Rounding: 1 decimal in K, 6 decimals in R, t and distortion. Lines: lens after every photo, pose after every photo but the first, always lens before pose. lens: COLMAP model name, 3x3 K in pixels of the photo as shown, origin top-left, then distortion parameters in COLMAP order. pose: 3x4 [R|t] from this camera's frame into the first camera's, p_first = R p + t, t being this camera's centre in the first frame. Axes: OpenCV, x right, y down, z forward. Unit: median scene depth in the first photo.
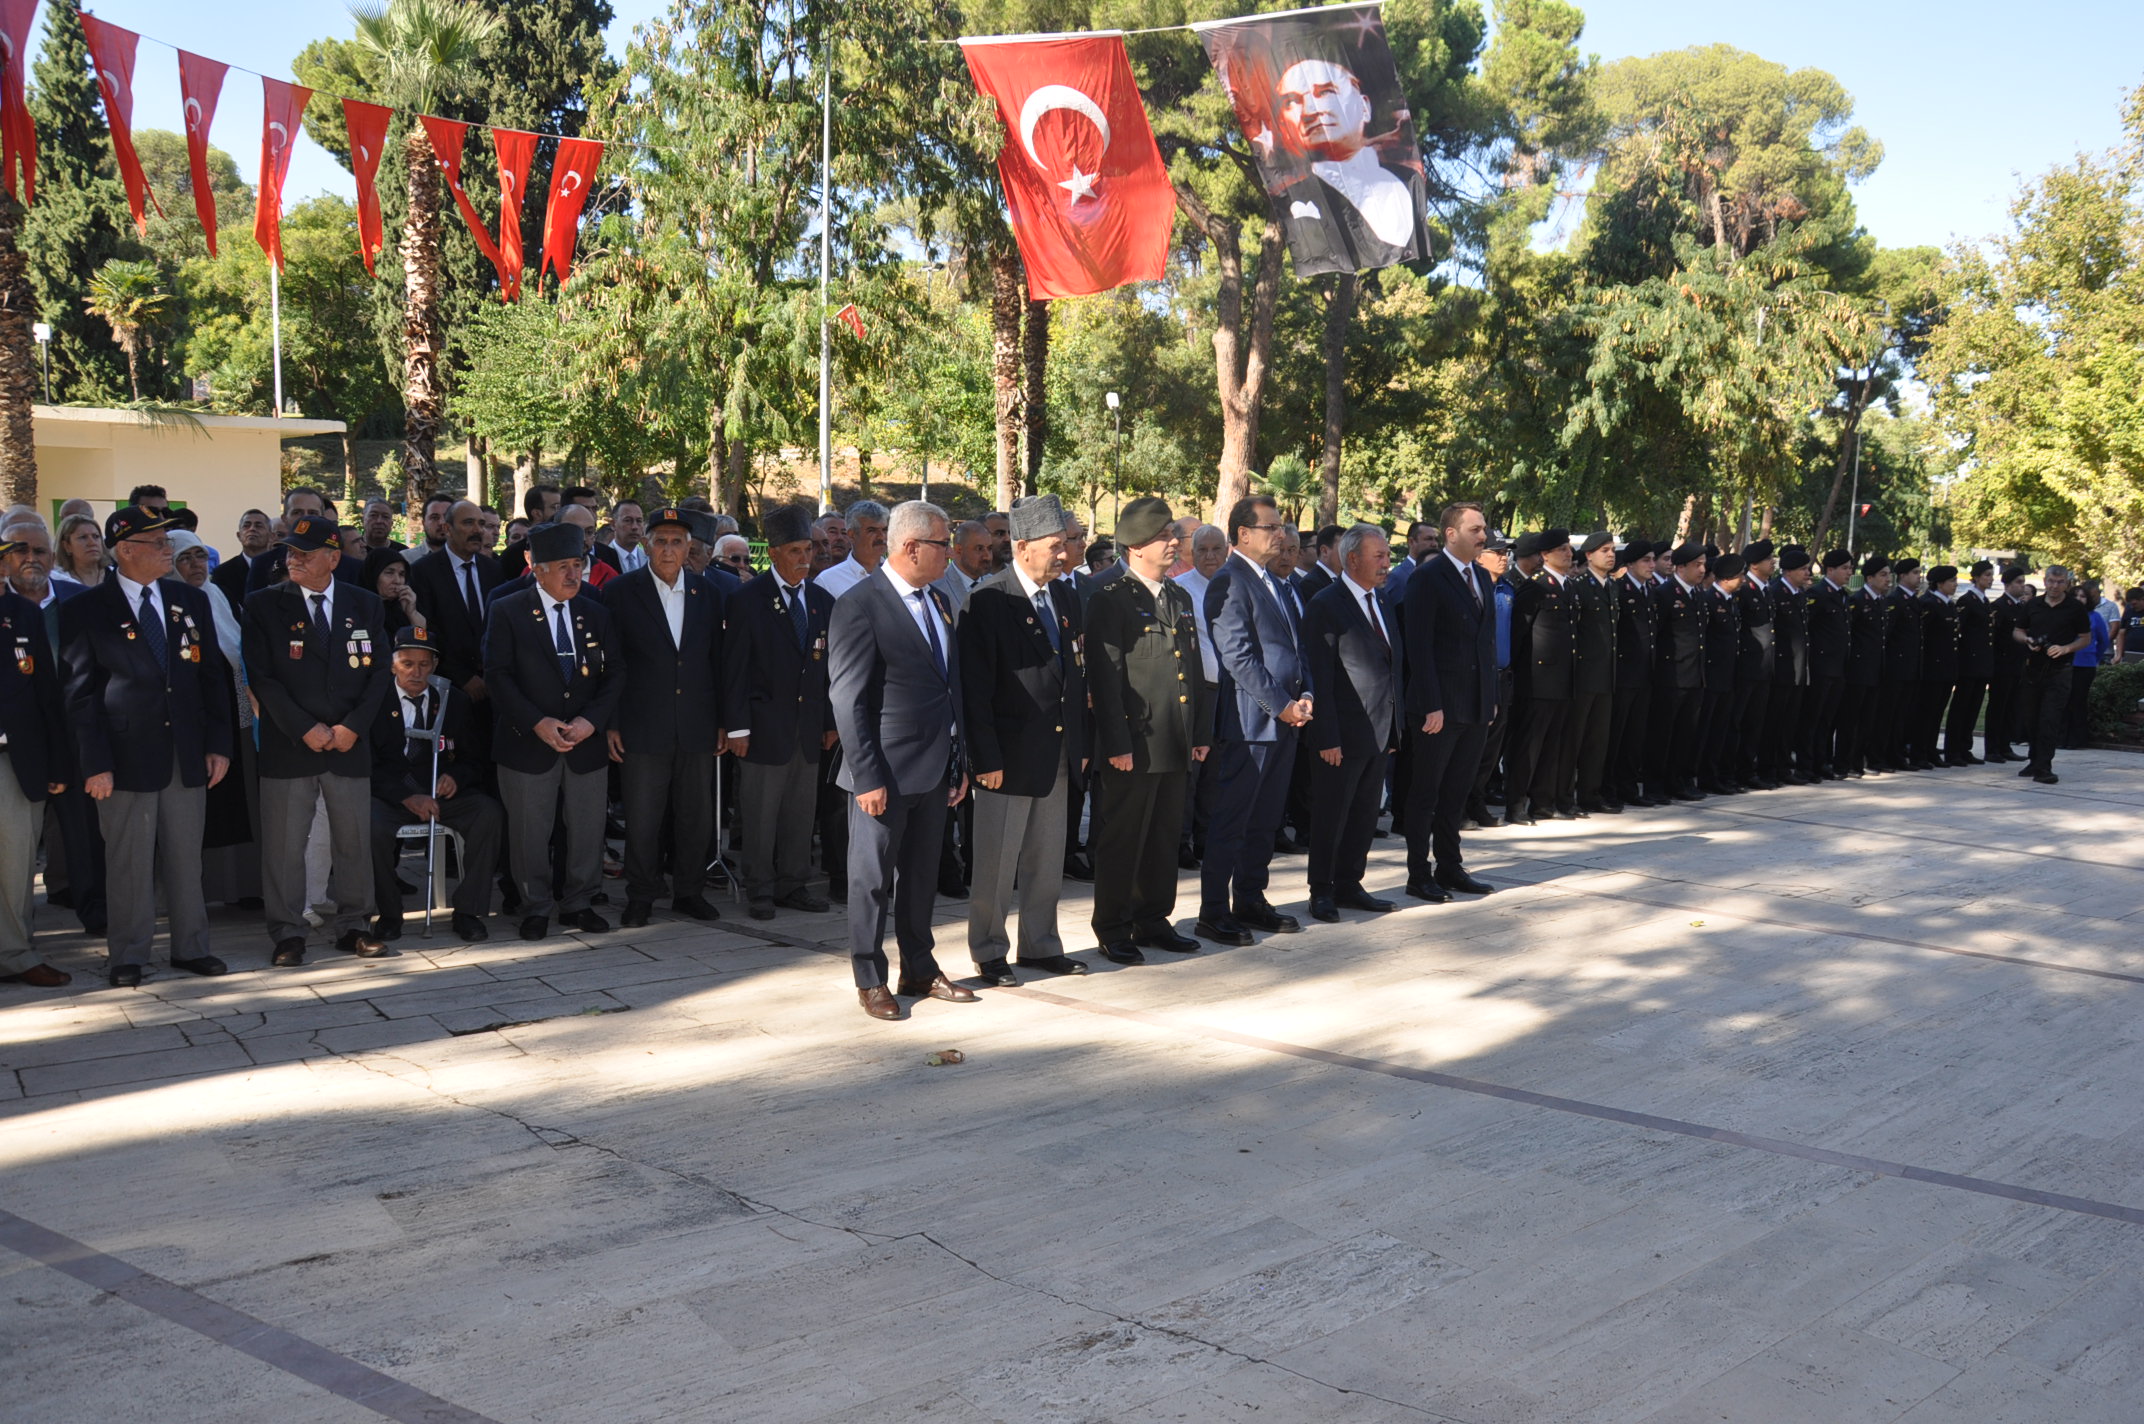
lens RADIAL K [[1688.4, 0, 1095.4], [0, 1688.4, 754.2], [0, 0, 1]] dist [-0.161264, 0.134181]
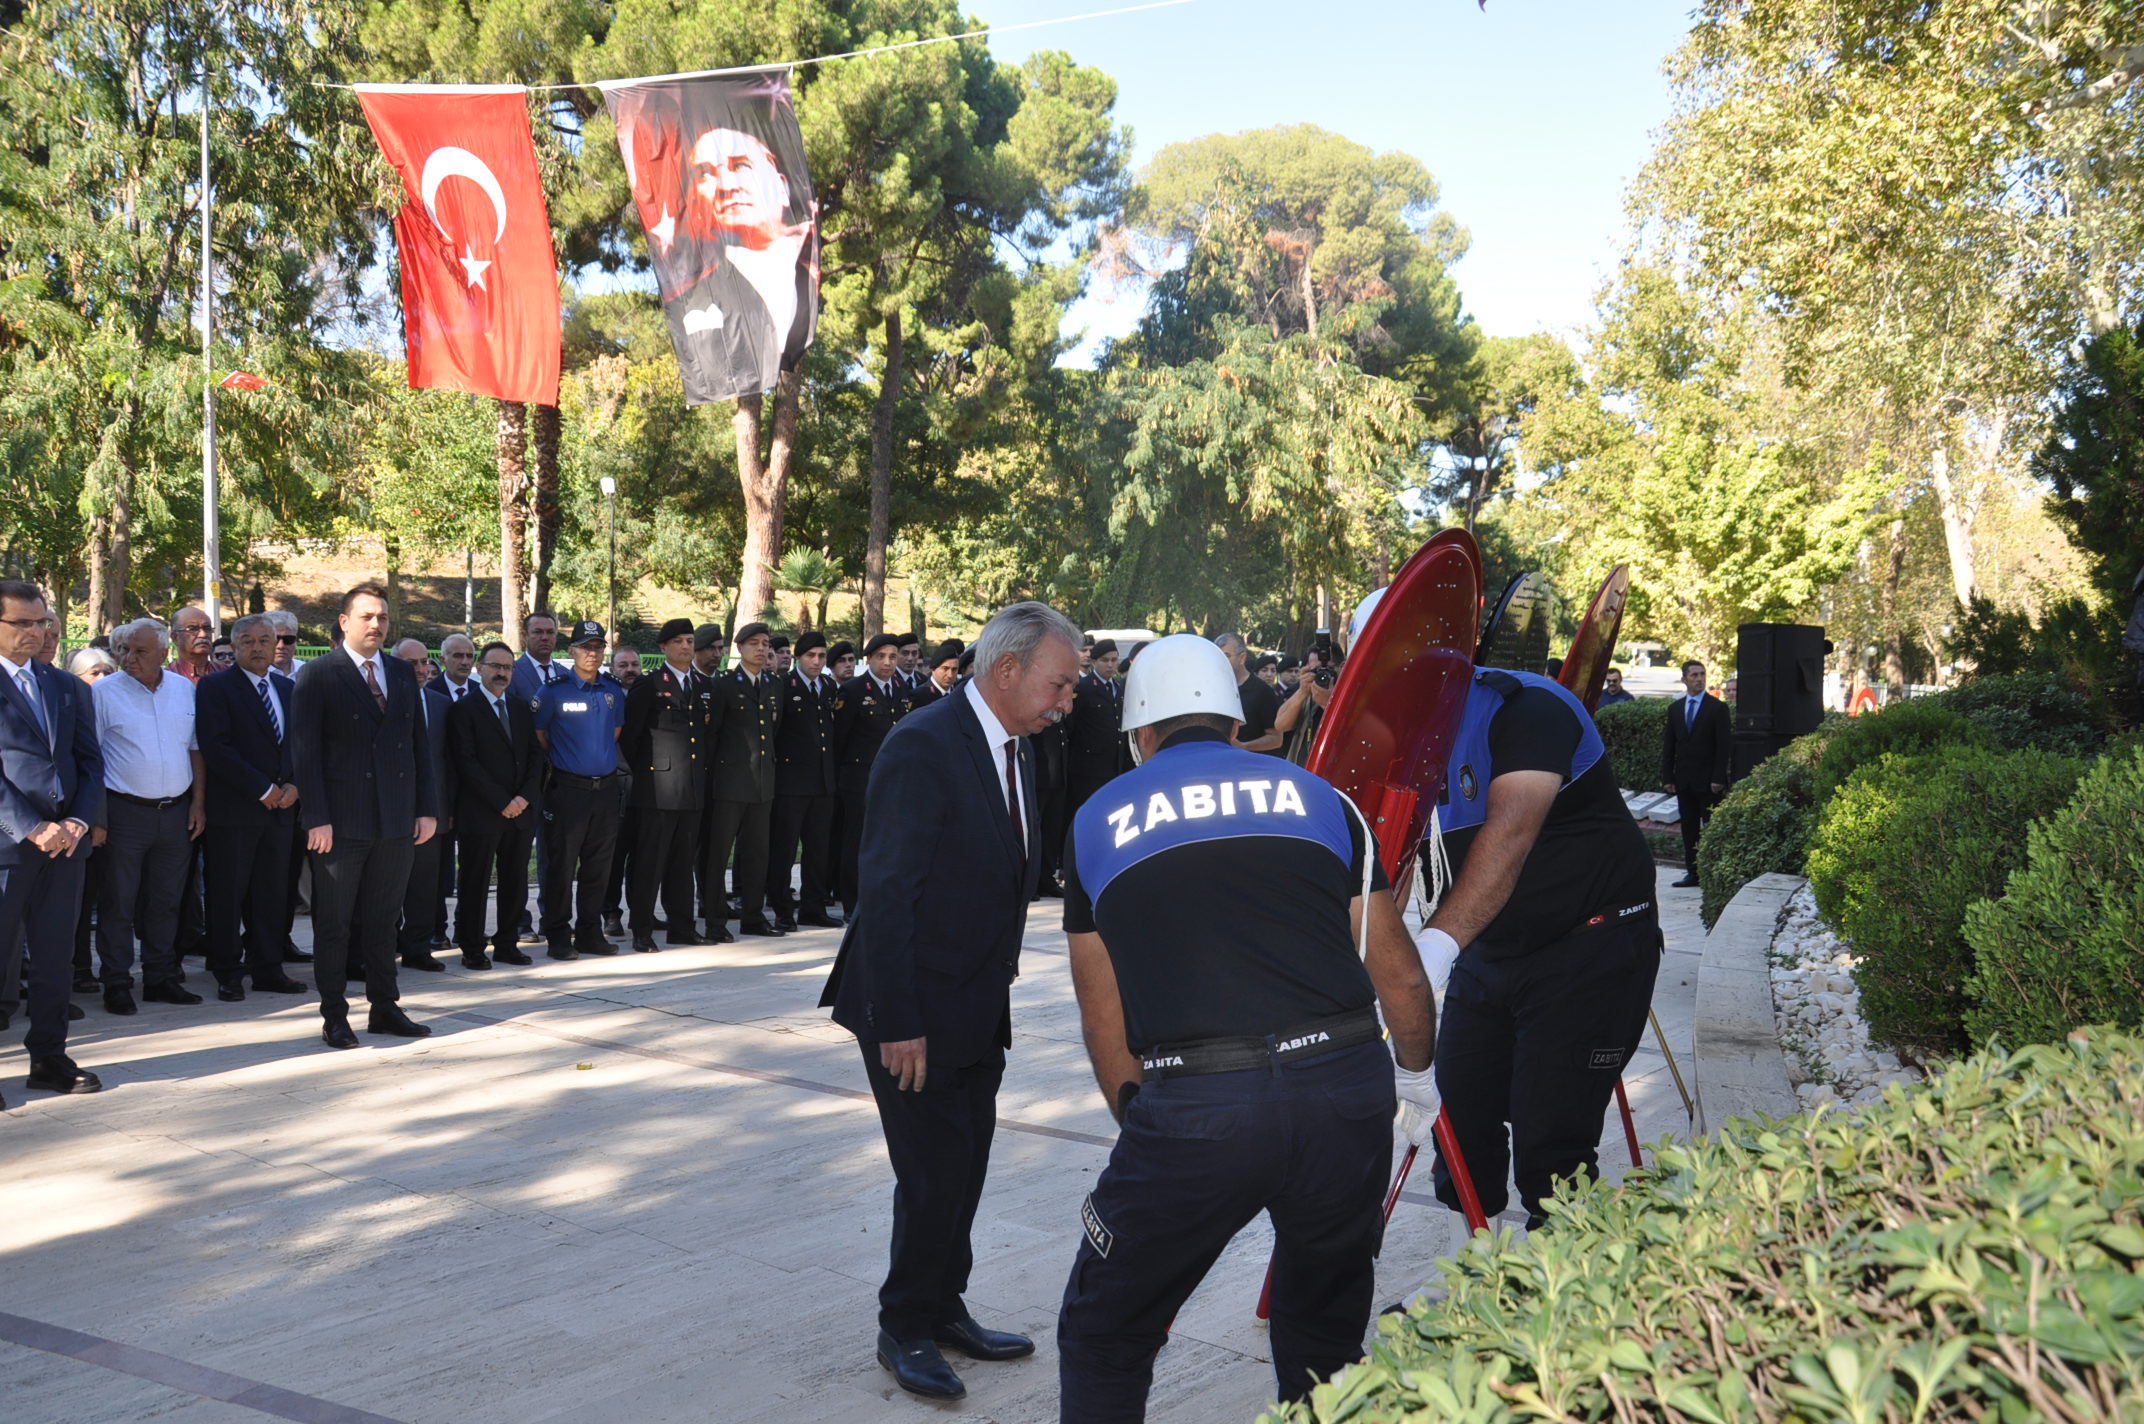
lens RADIAL K [[1812.7, 0, 1082.7], [0, 1812.7, 753.0], [0, 0, 1]] dist [-0.133642, 0.173814]
pose [[0.982393, -0.011883, 0.186450, 0.066544], [0.023743, 0.997824, -0.061509, 0.000234], [-0.185313, 0.064853, 0.980537, 0.003496]]
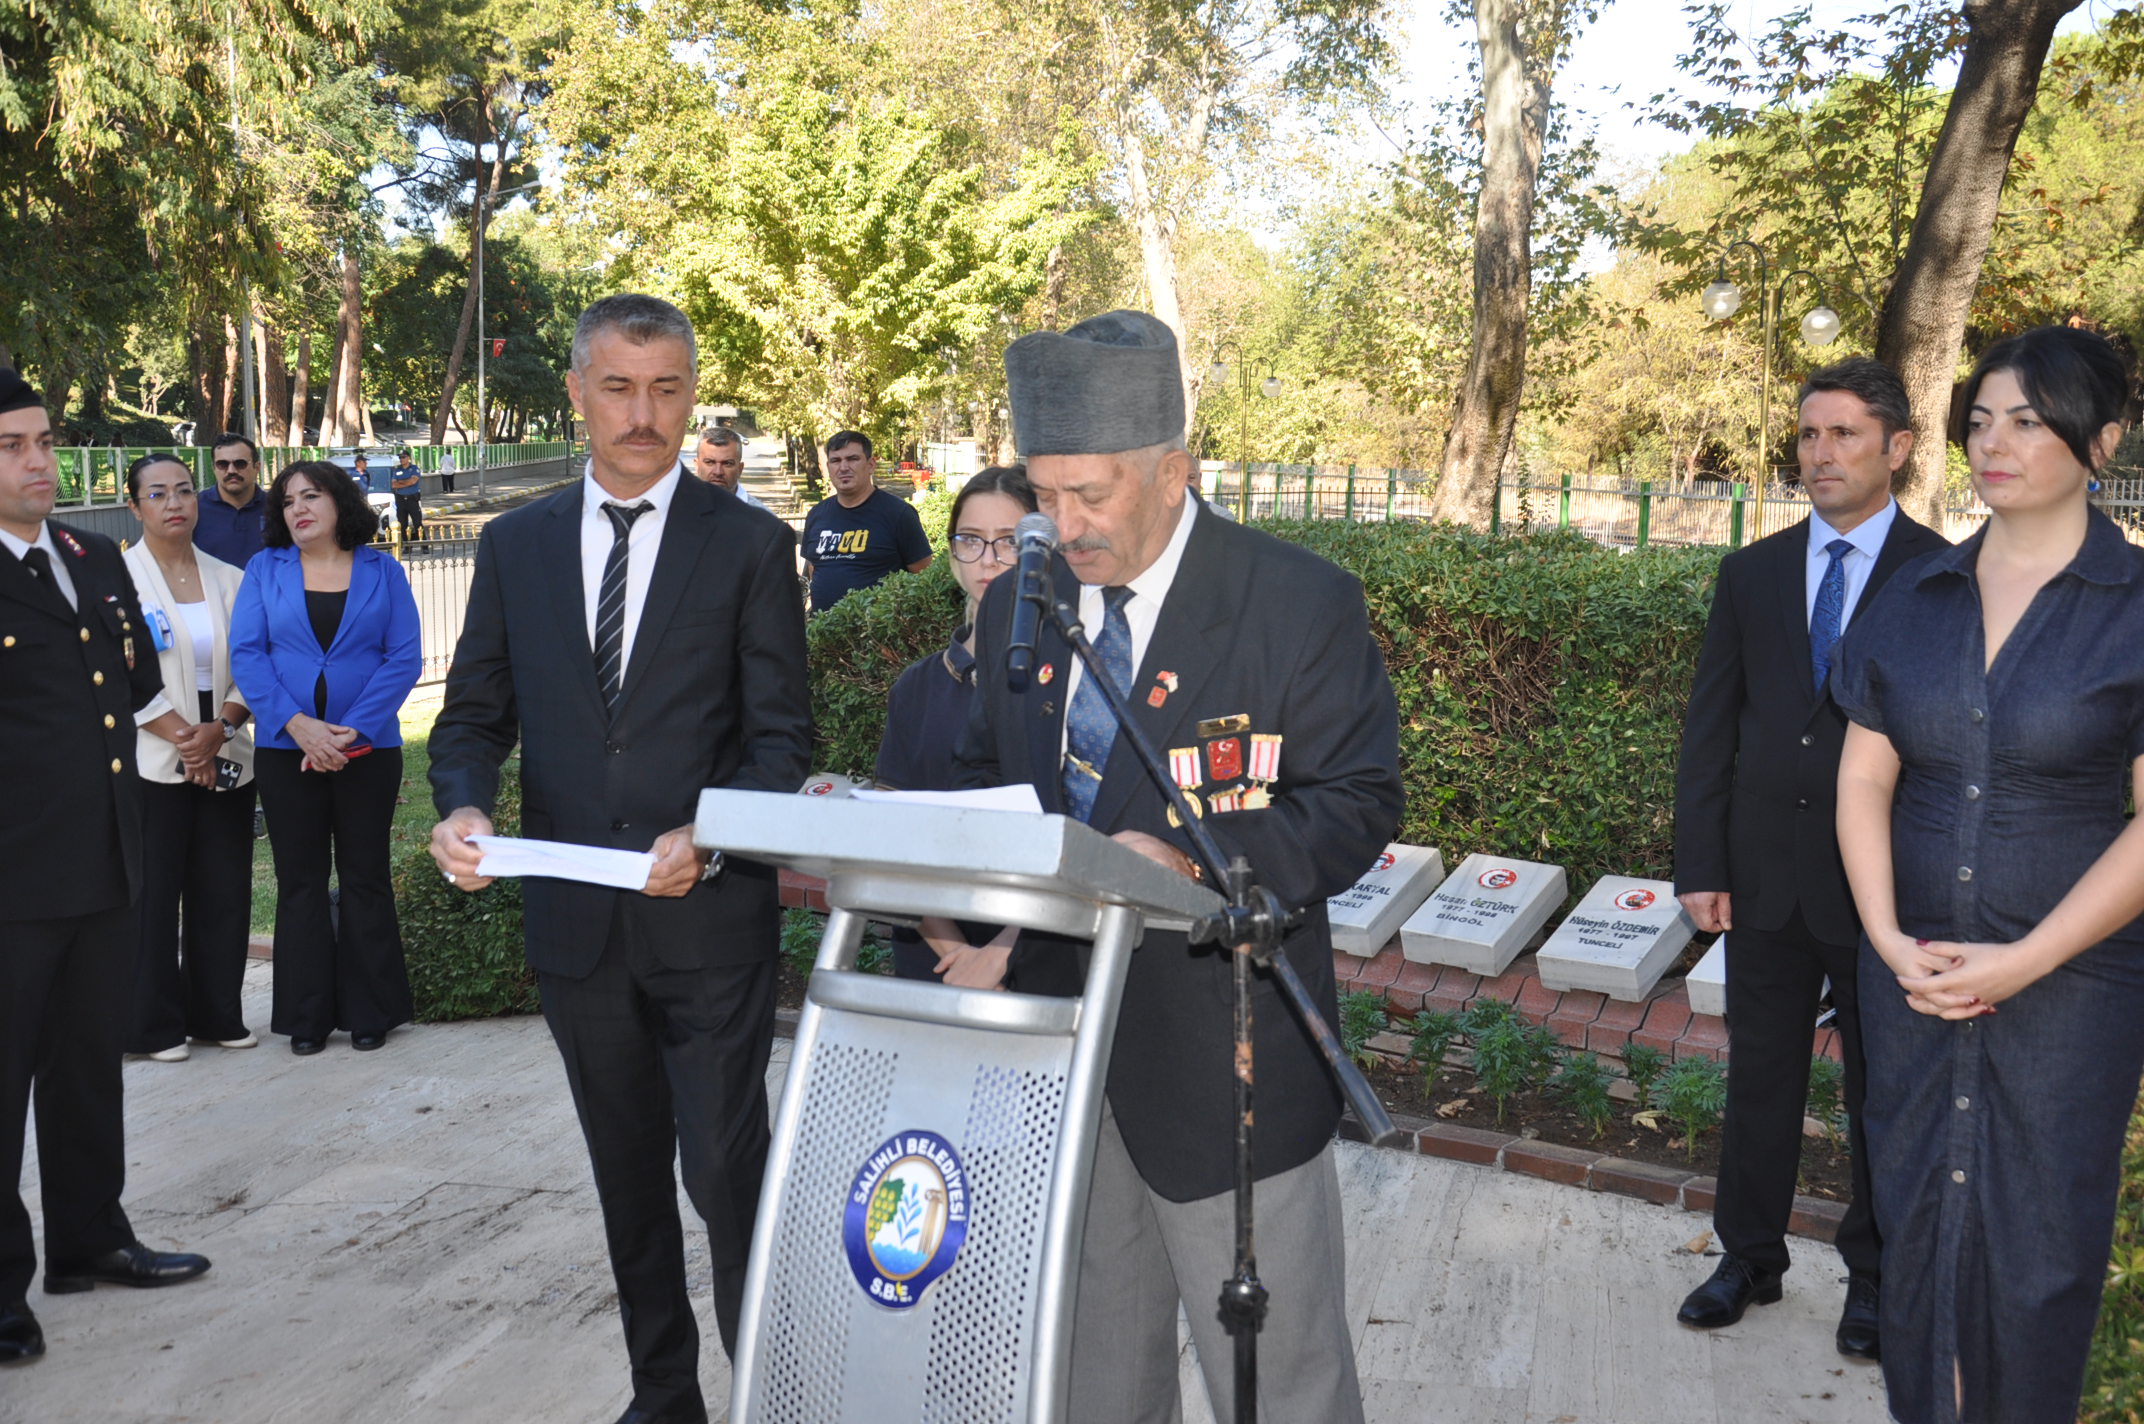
lens RADIAL K [[2219.5, 0, 1072.0], [0, 2219.5, 712.0], [0, 0, 1]] dist [-0.028752, 0.271490]
pose [[0.792736, -0.089447, 0.602966, 0.155778], [0.084023, 0.995767, 0.037250, -0.022676], [-0.603746, 0.021134, 0.796897, 0.218353]]
